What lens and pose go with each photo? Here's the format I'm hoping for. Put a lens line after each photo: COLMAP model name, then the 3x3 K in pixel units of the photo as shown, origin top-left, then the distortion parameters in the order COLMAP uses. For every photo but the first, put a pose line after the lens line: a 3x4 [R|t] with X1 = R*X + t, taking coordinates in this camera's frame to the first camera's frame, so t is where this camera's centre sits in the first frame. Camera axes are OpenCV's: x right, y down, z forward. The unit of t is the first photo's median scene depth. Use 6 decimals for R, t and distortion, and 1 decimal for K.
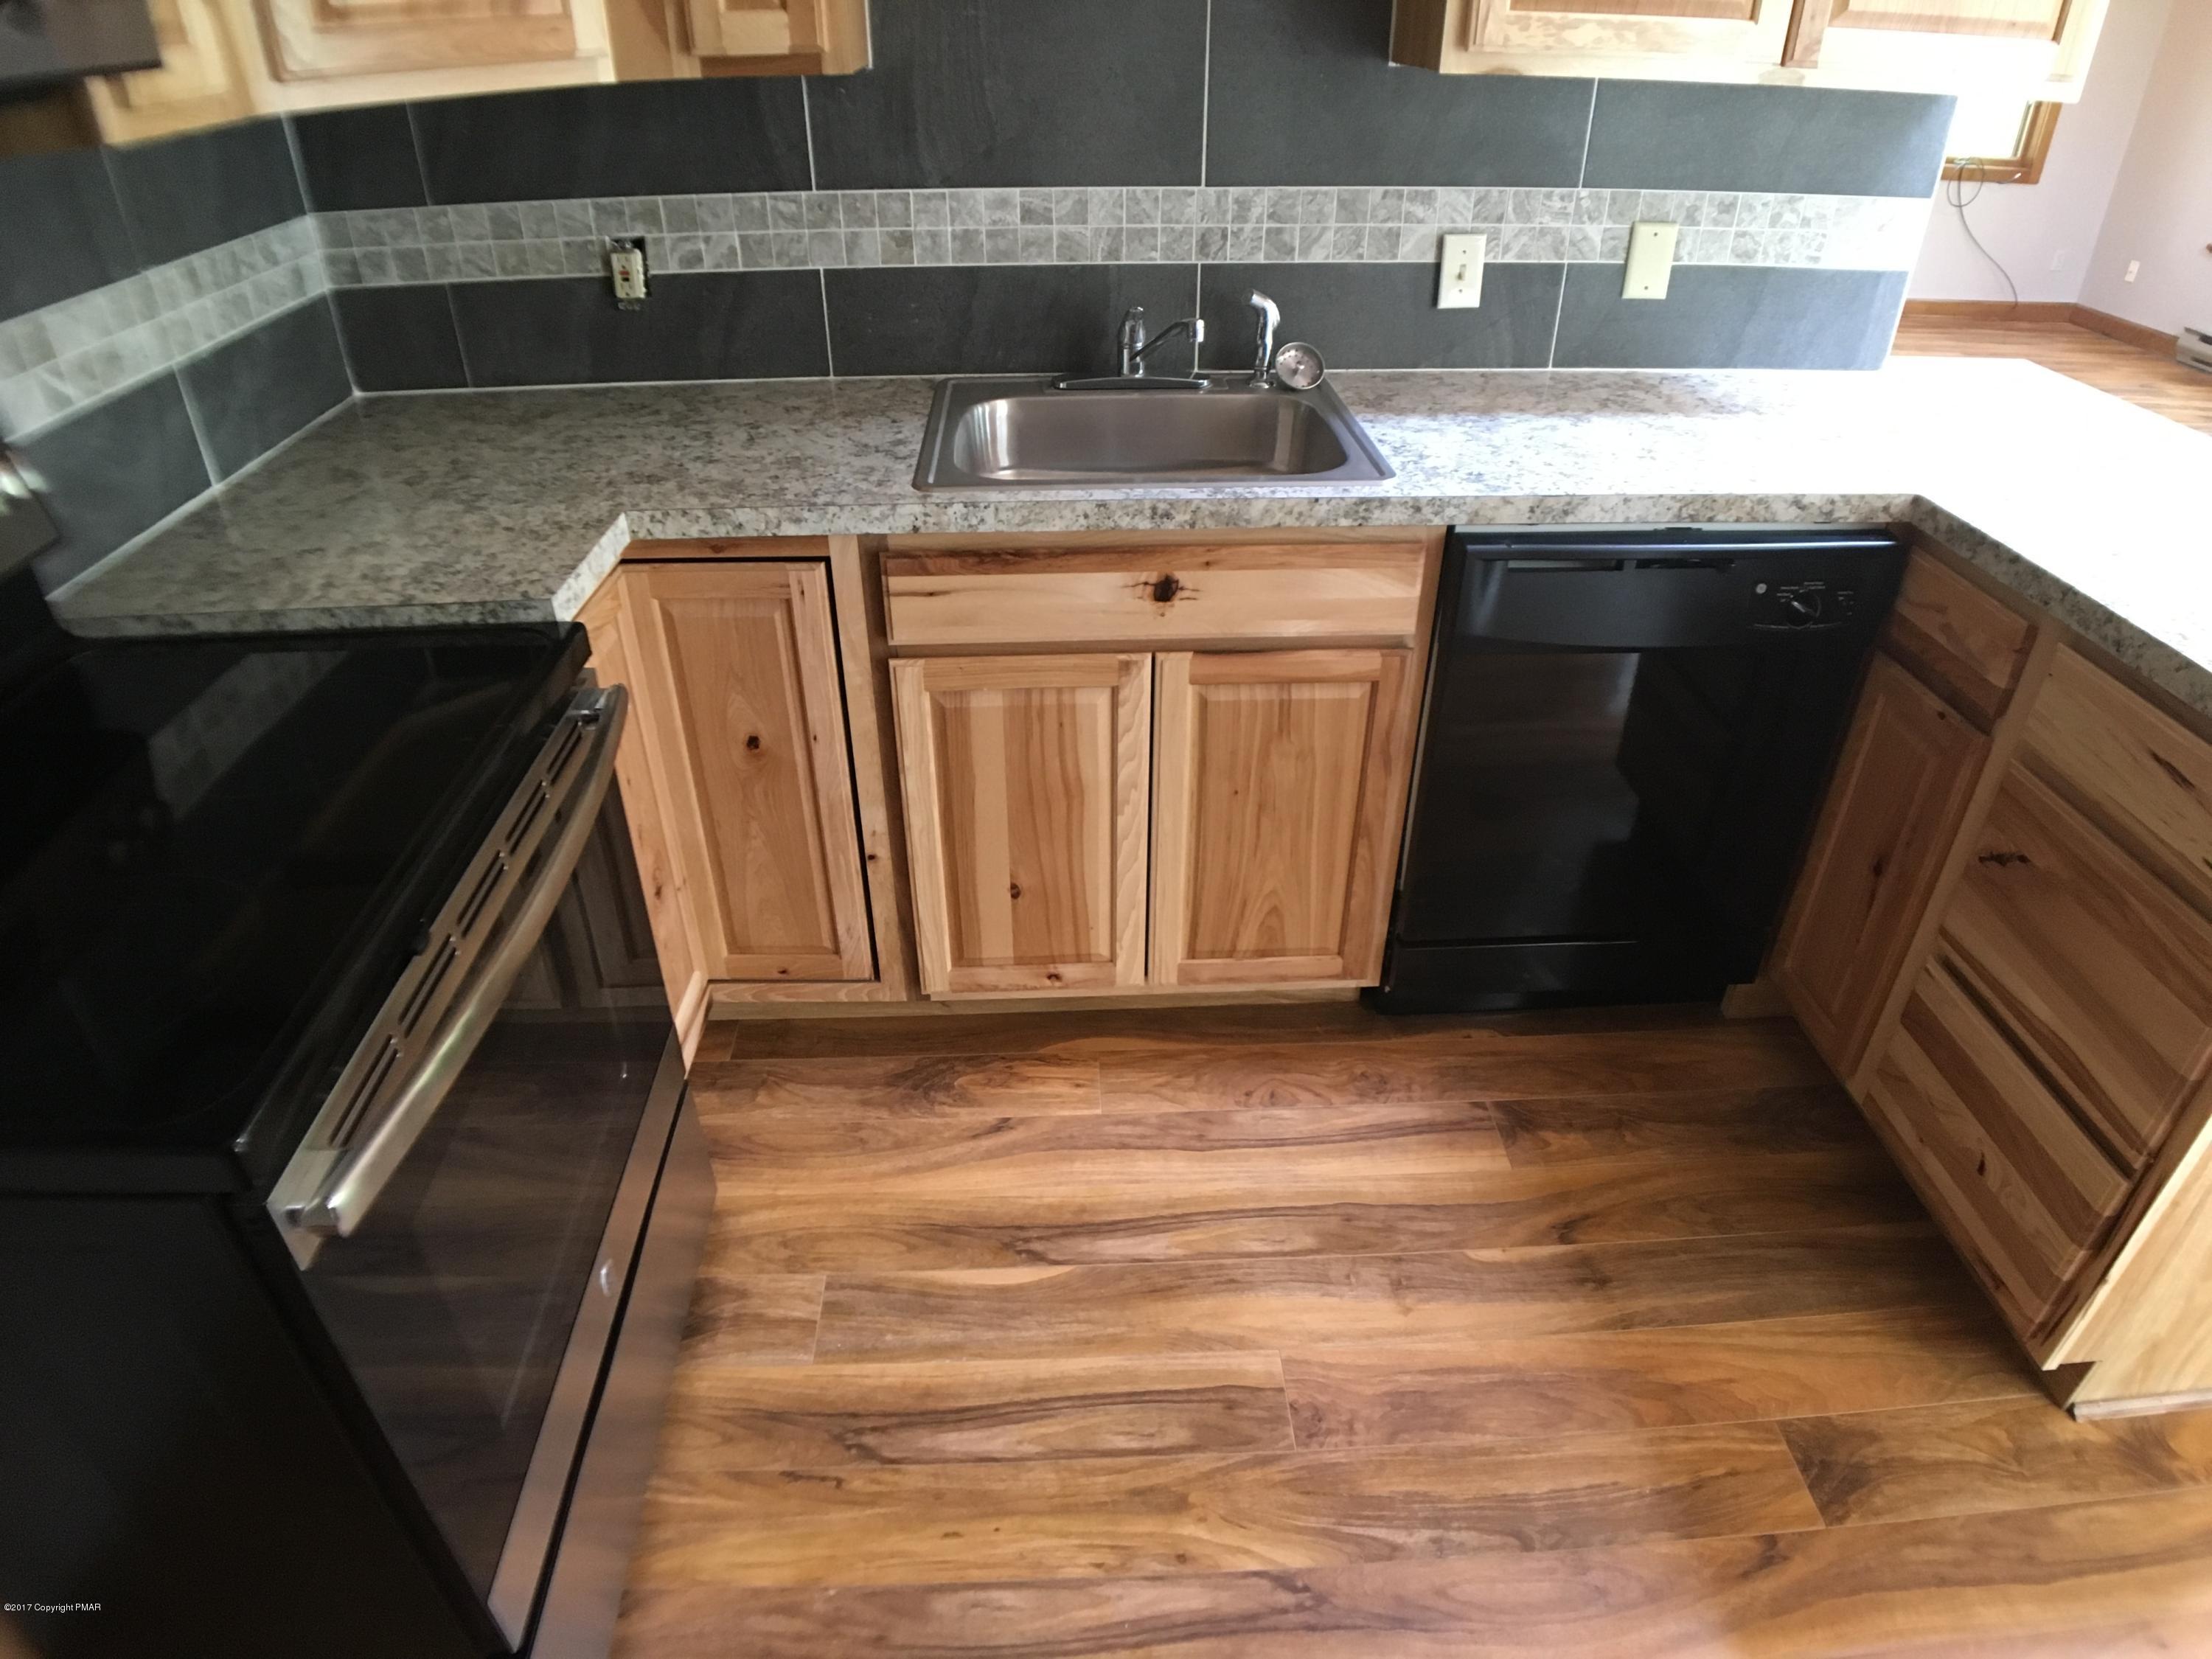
lens RADIAL K [[1303.4, 0, 1090.6], [0, 1303.4, 793.7], [0, 0, 1]] dist [-0.080467, 0.001455]
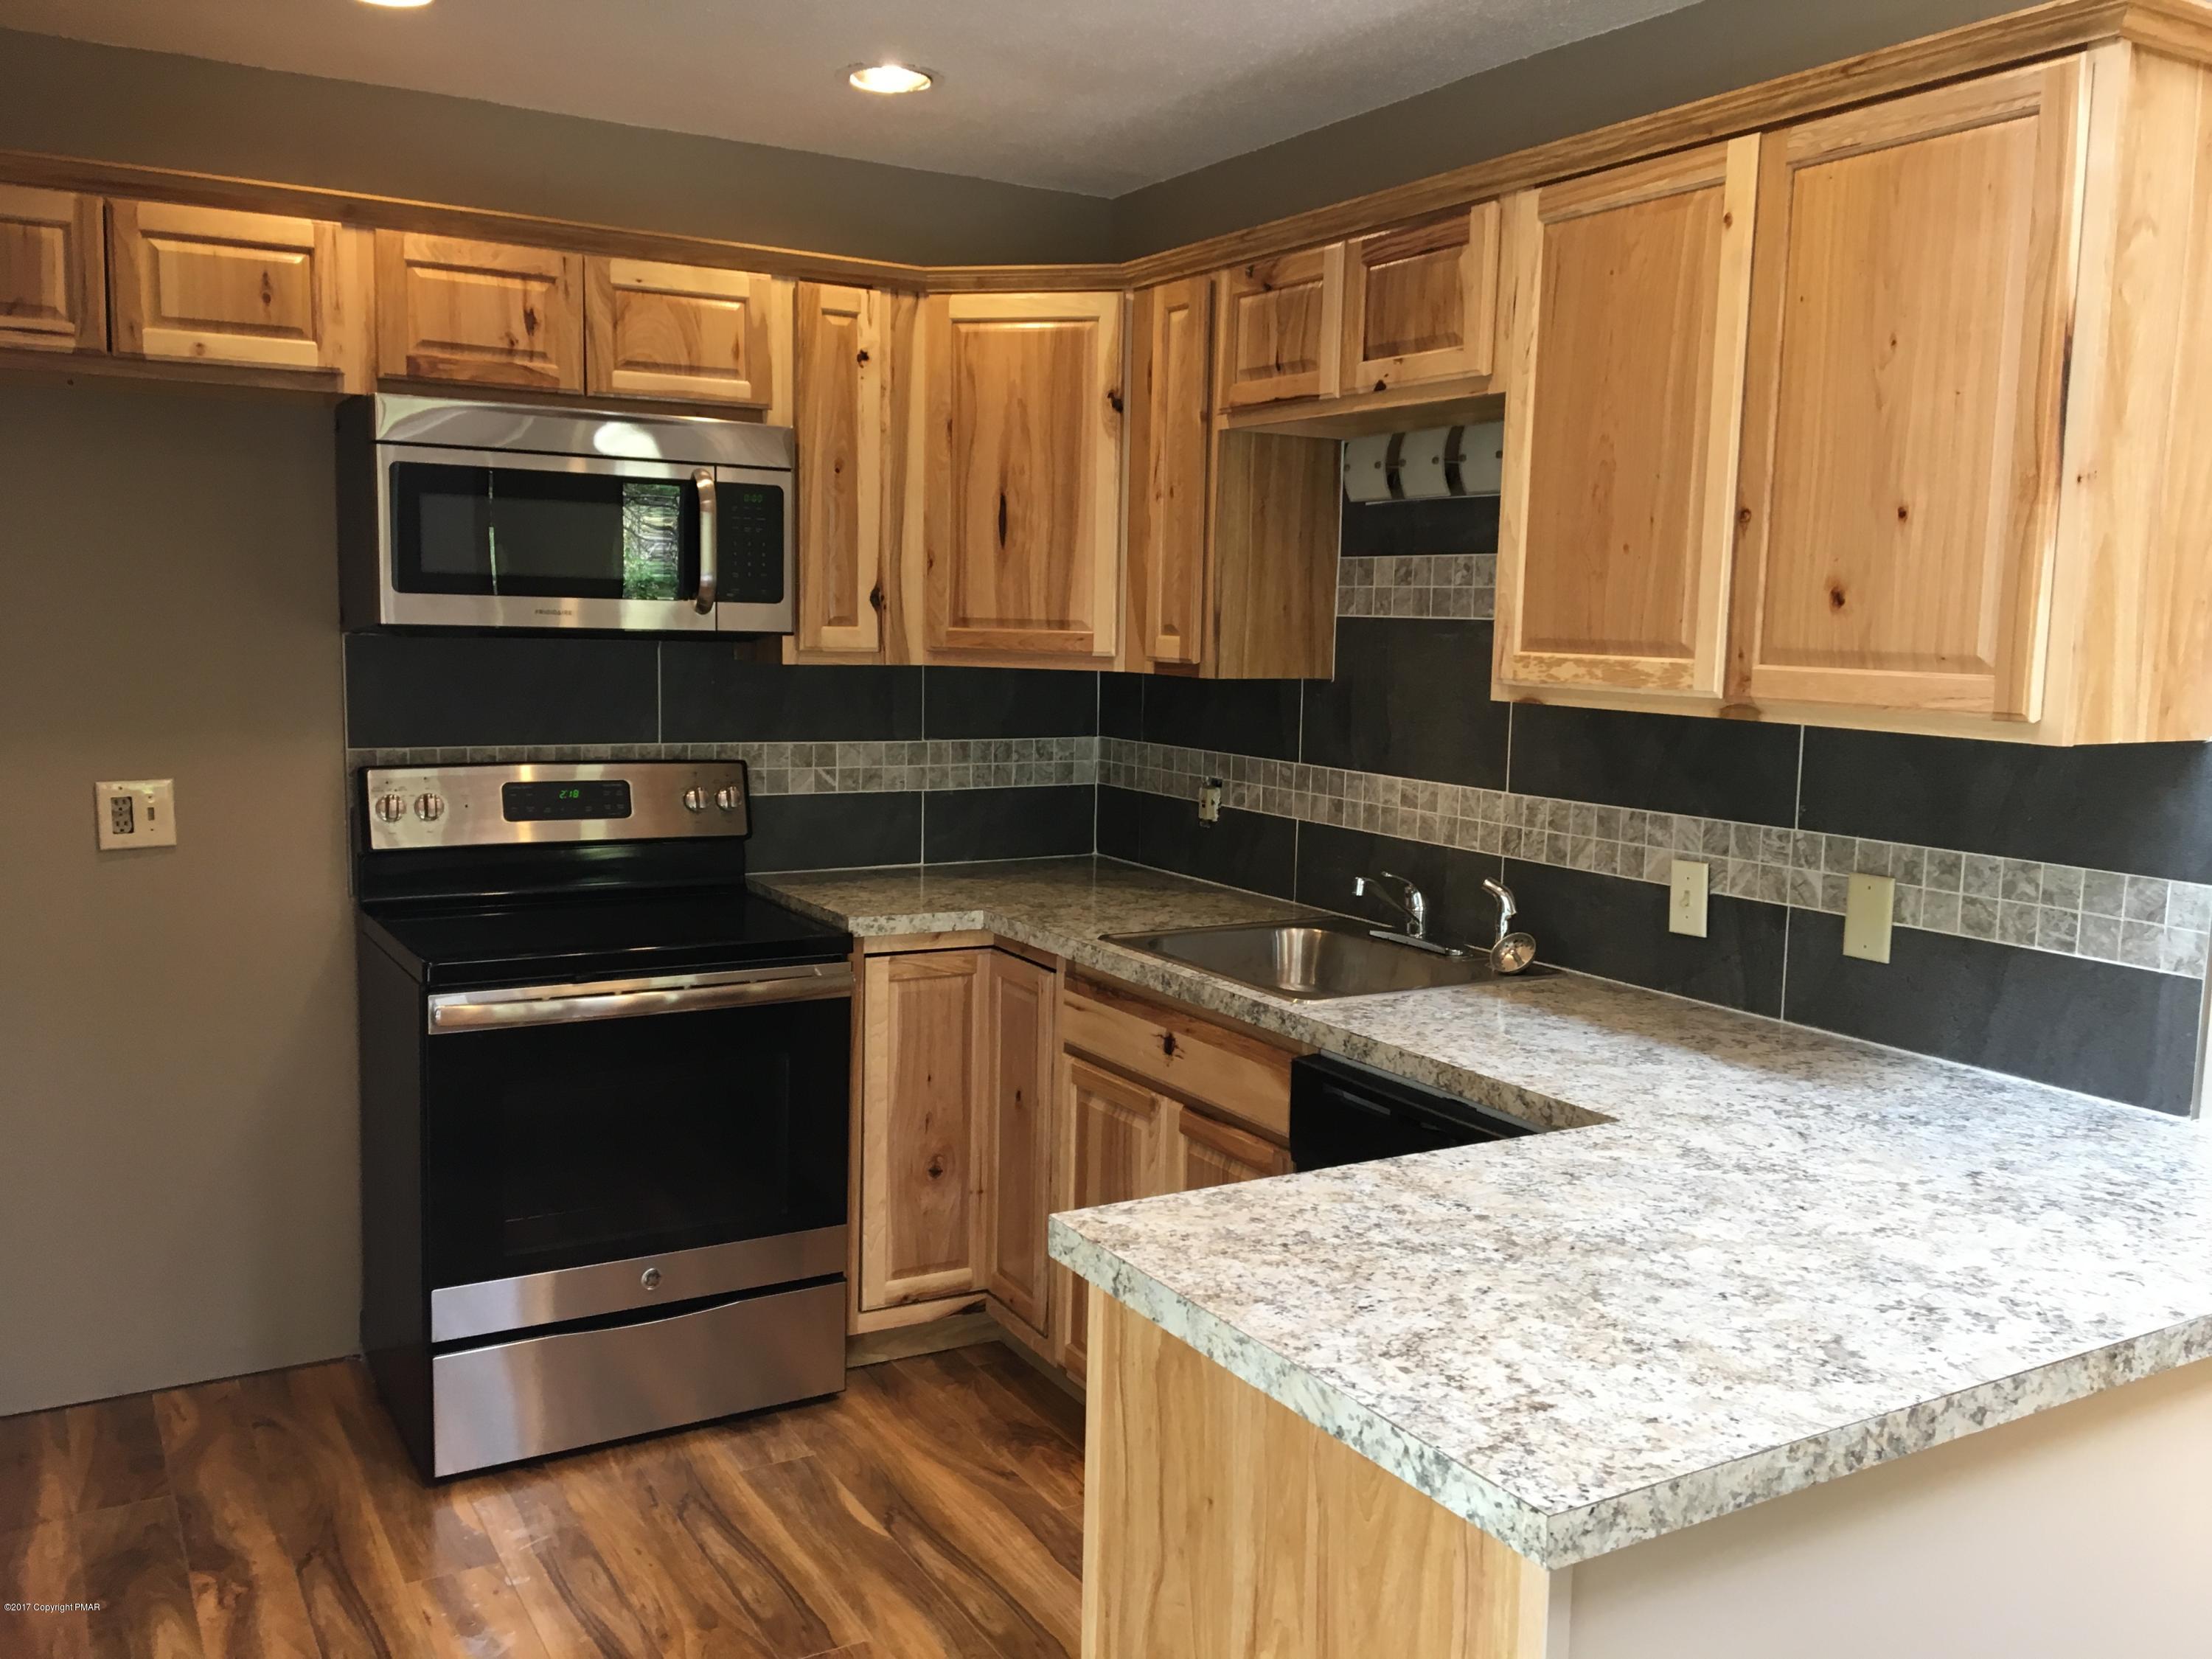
lens RADIAL K [[1866.2, 0, 1107.6], [0, 1866.2, 782.1], [0, 0, 1]] dist [0.104689, 0.001326]
pose [[0.472083, 0.095737, -0.876340, 1.353563], [-0.487411, 0.856666, -0.168980, -0.030937], [0.734553, 0.506911, 0.451081, -0.007836]]
